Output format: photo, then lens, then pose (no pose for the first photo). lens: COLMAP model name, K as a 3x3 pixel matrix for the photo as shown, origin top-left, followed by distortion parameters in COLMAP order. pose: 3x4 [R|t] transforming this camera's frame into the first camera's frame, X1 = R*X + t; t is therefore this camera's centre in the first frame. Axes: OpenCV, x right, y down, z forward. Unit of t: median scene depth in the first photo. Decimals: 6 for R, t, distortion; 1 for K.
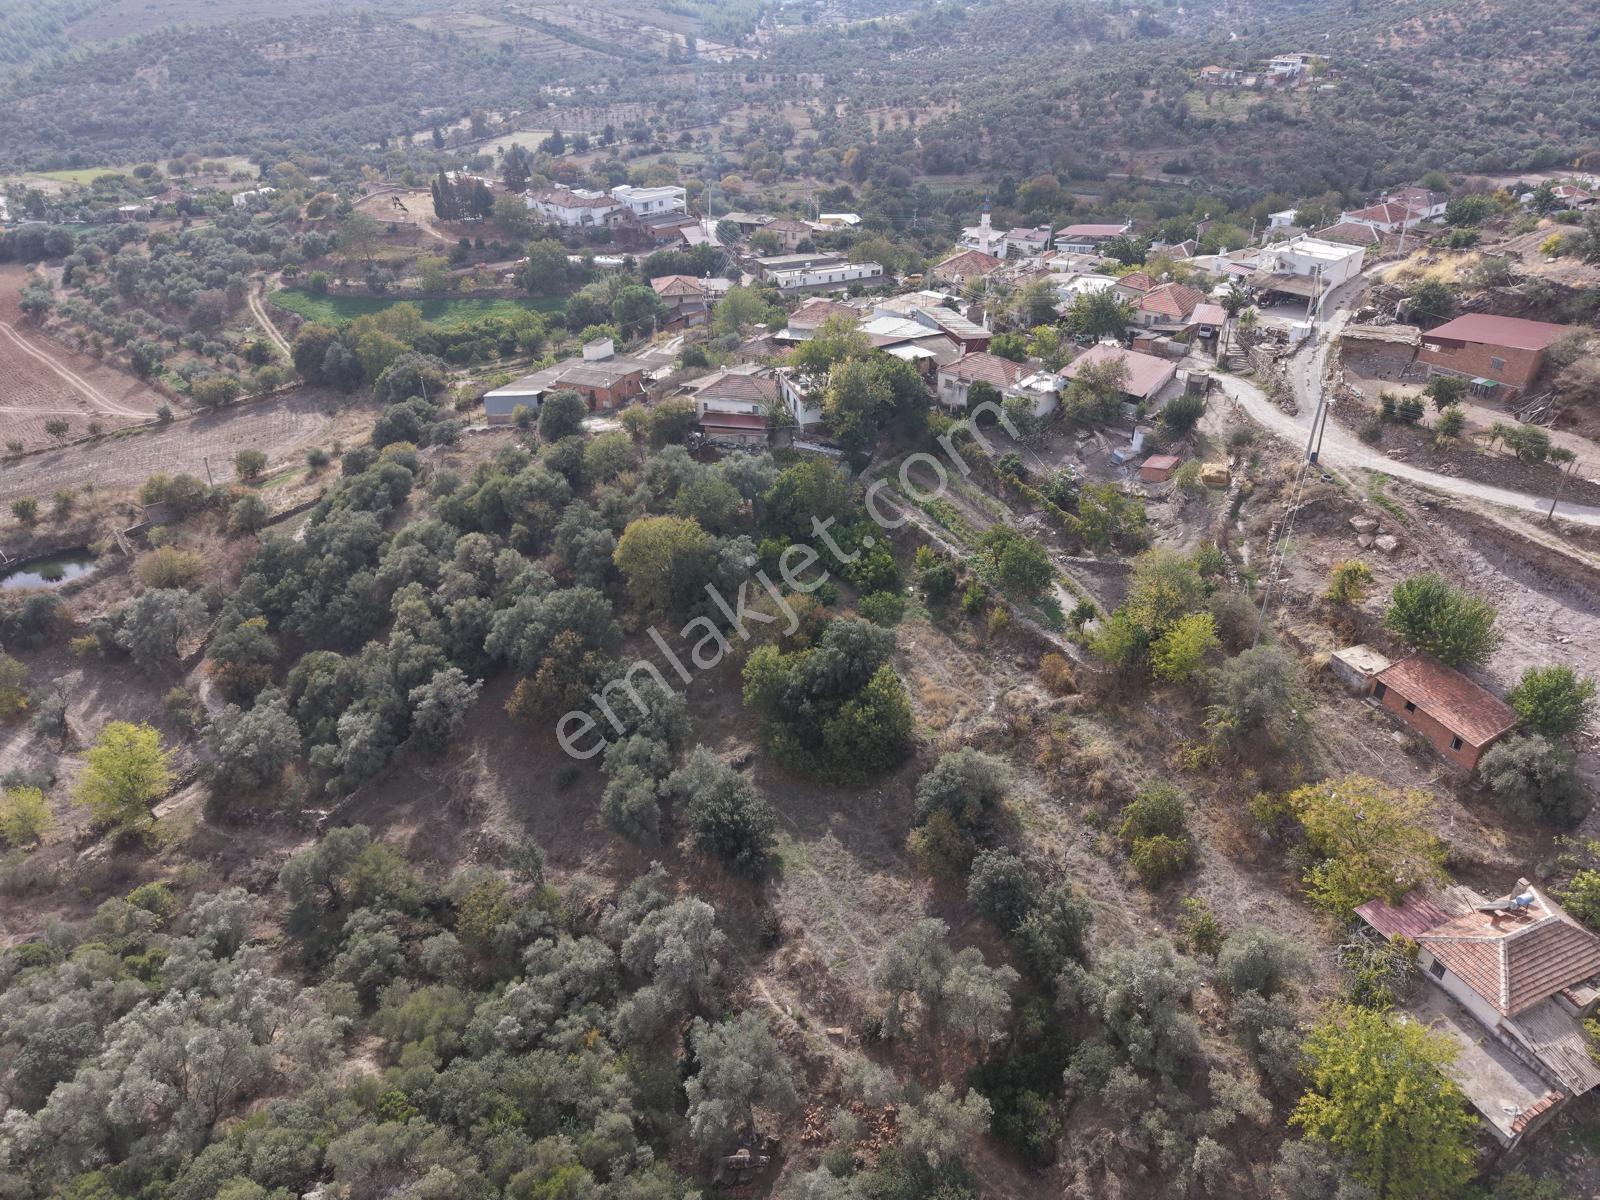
lens RADIAL K [[1075.2, 0, 799.7], [0, 1075.2, 593.2], [0, 0, 1]] dist [0.020774, -0.019164]
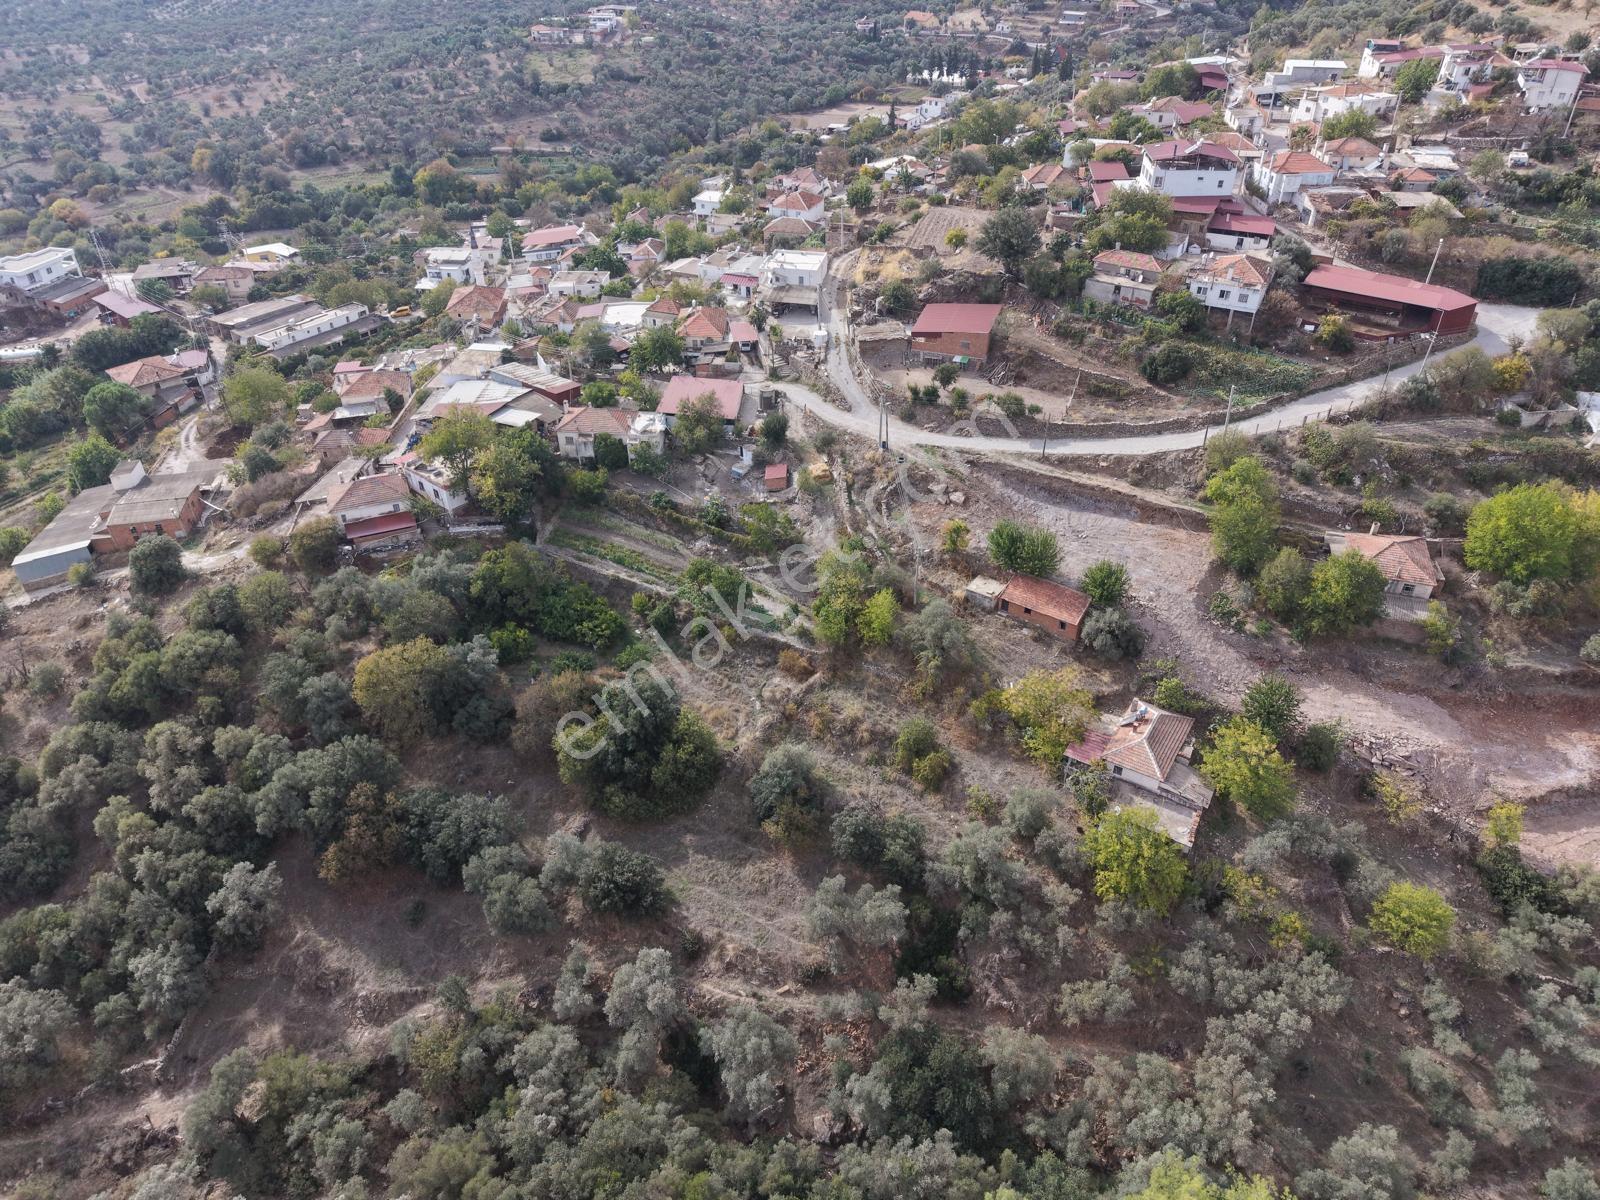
lens RADIAL K [[1075.2, 0, 799.7], [0, 1075.2, 593.2], [0, 0, 1]] dist [0.020774, -0.019164]
pose [[0.828047, -0.315967, 0.463145, -0.228332], [0.285082, 0.948596, 0.137458, -0.127366], [-0.482769, 0.018213, 0.875558, -0.094886]]
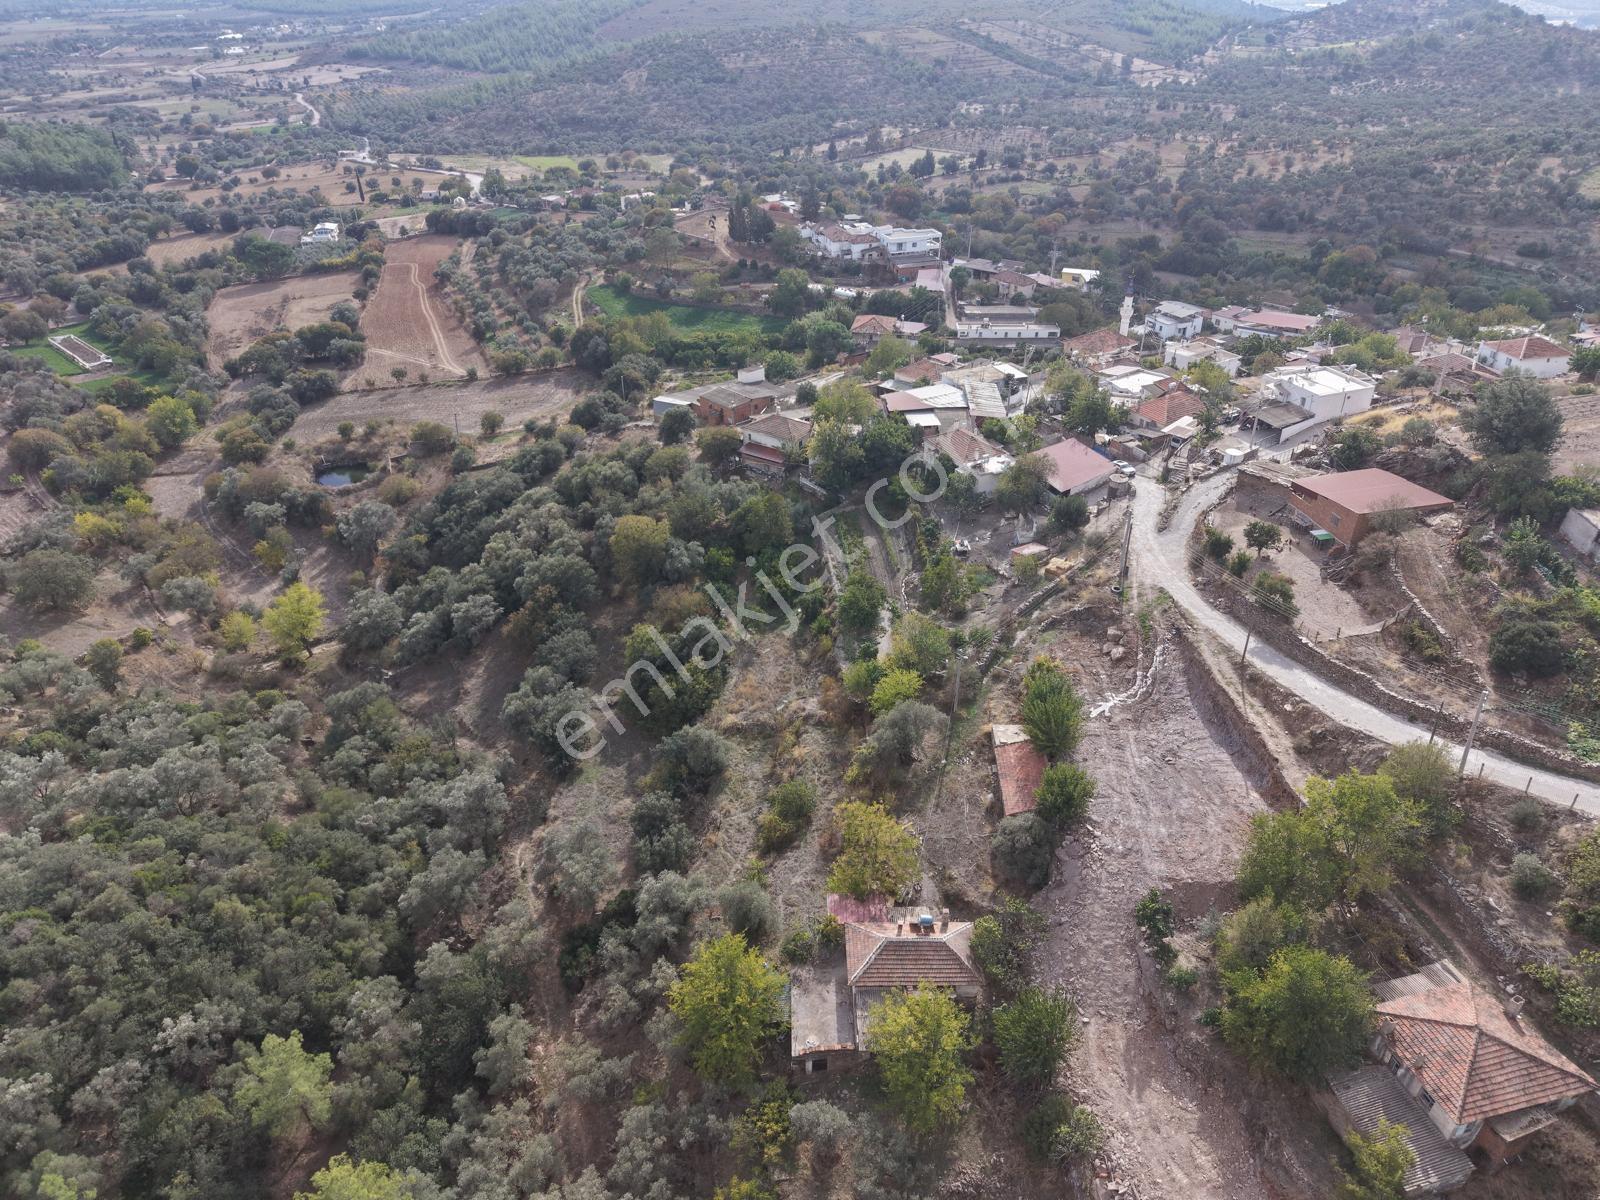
lens RADIAL K [[1075.2, 0, 799.7], [0, 1075.2, 593.2], [0, 0, 1]] dist [0.020774, -0.019164]
pose [[0.917544, 0.208586, -0.338535, 0.428044], [-0.208095, 0.977363, 0.038187, -0.057767], [0.338837, 0.035410, 0.940179, -0.140006]]
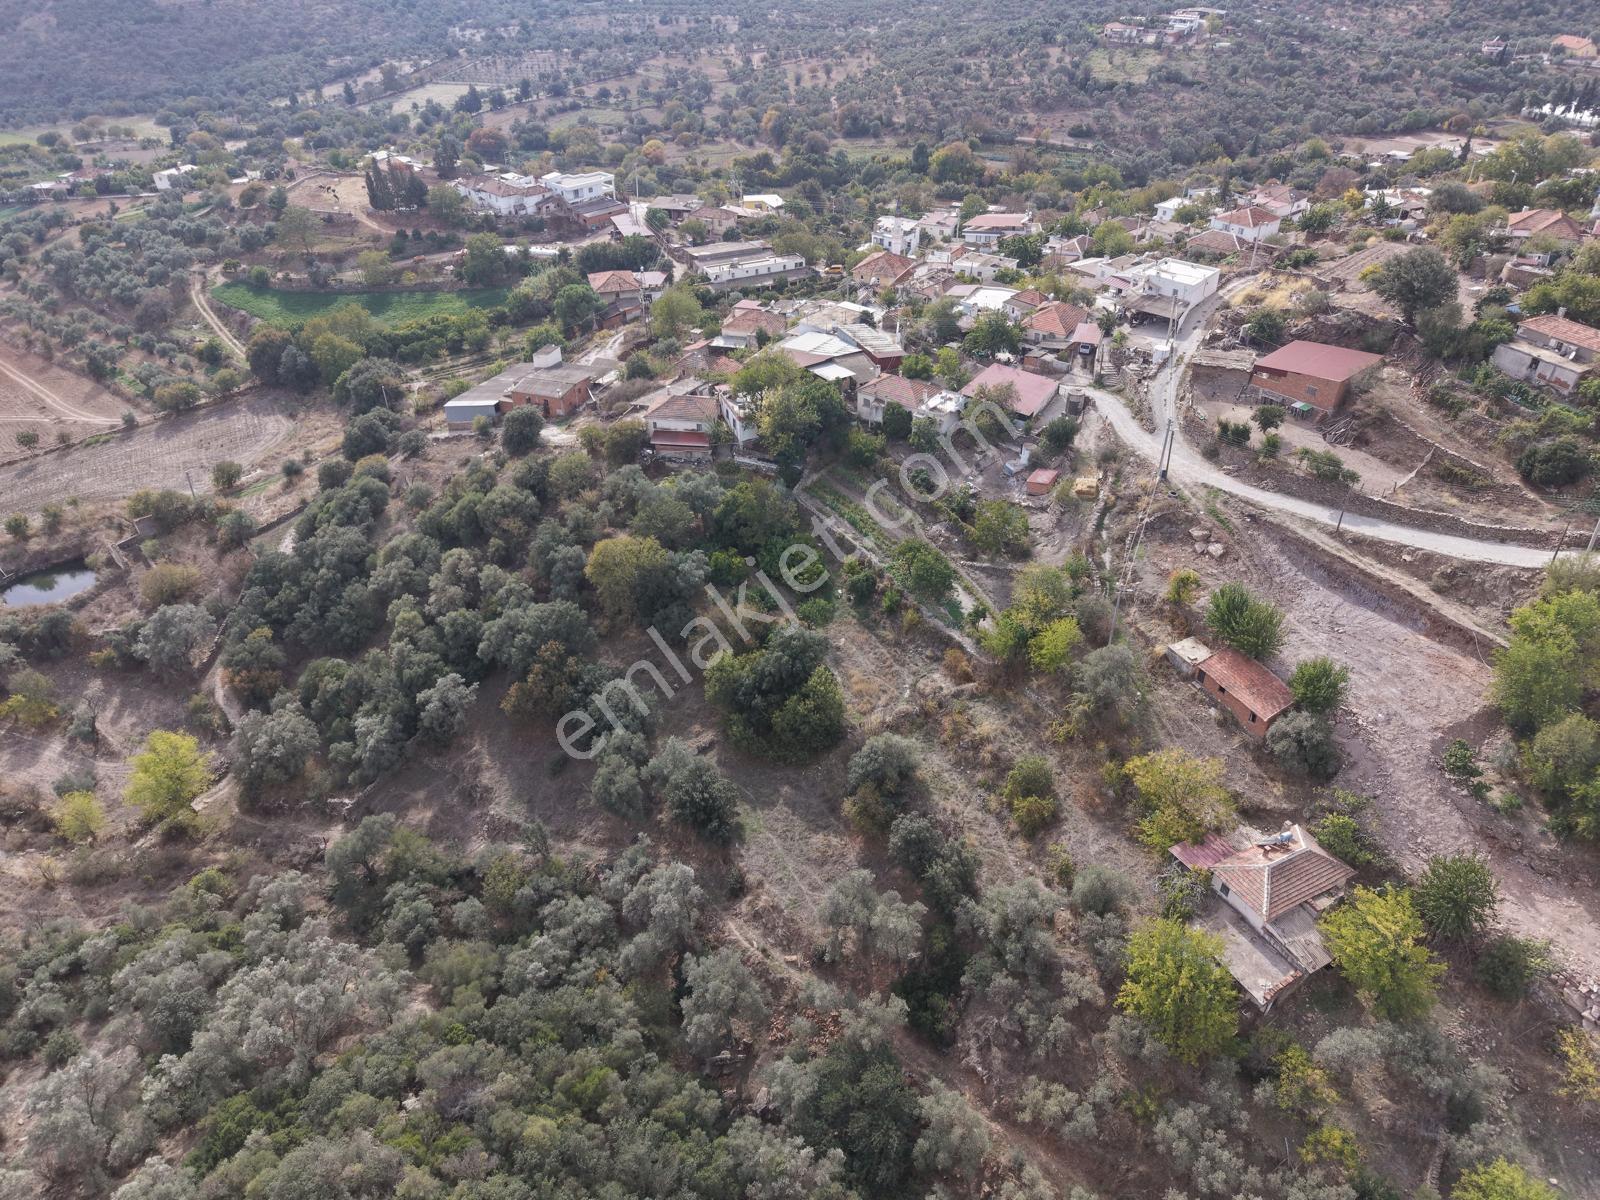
lens RADIAL K [[1075.2, 0, 799.7], [0, 1075.2, 593.2], [0, 0, 1]] dist [0.020774, -0.019164]
pose [[0.997421, -0.038272, 0.060716, -0.010682], [0.034376, 0.997360, 0.063958, -0.065688], [-0.063004, -0.061706, 0.996104, -0.152535]]
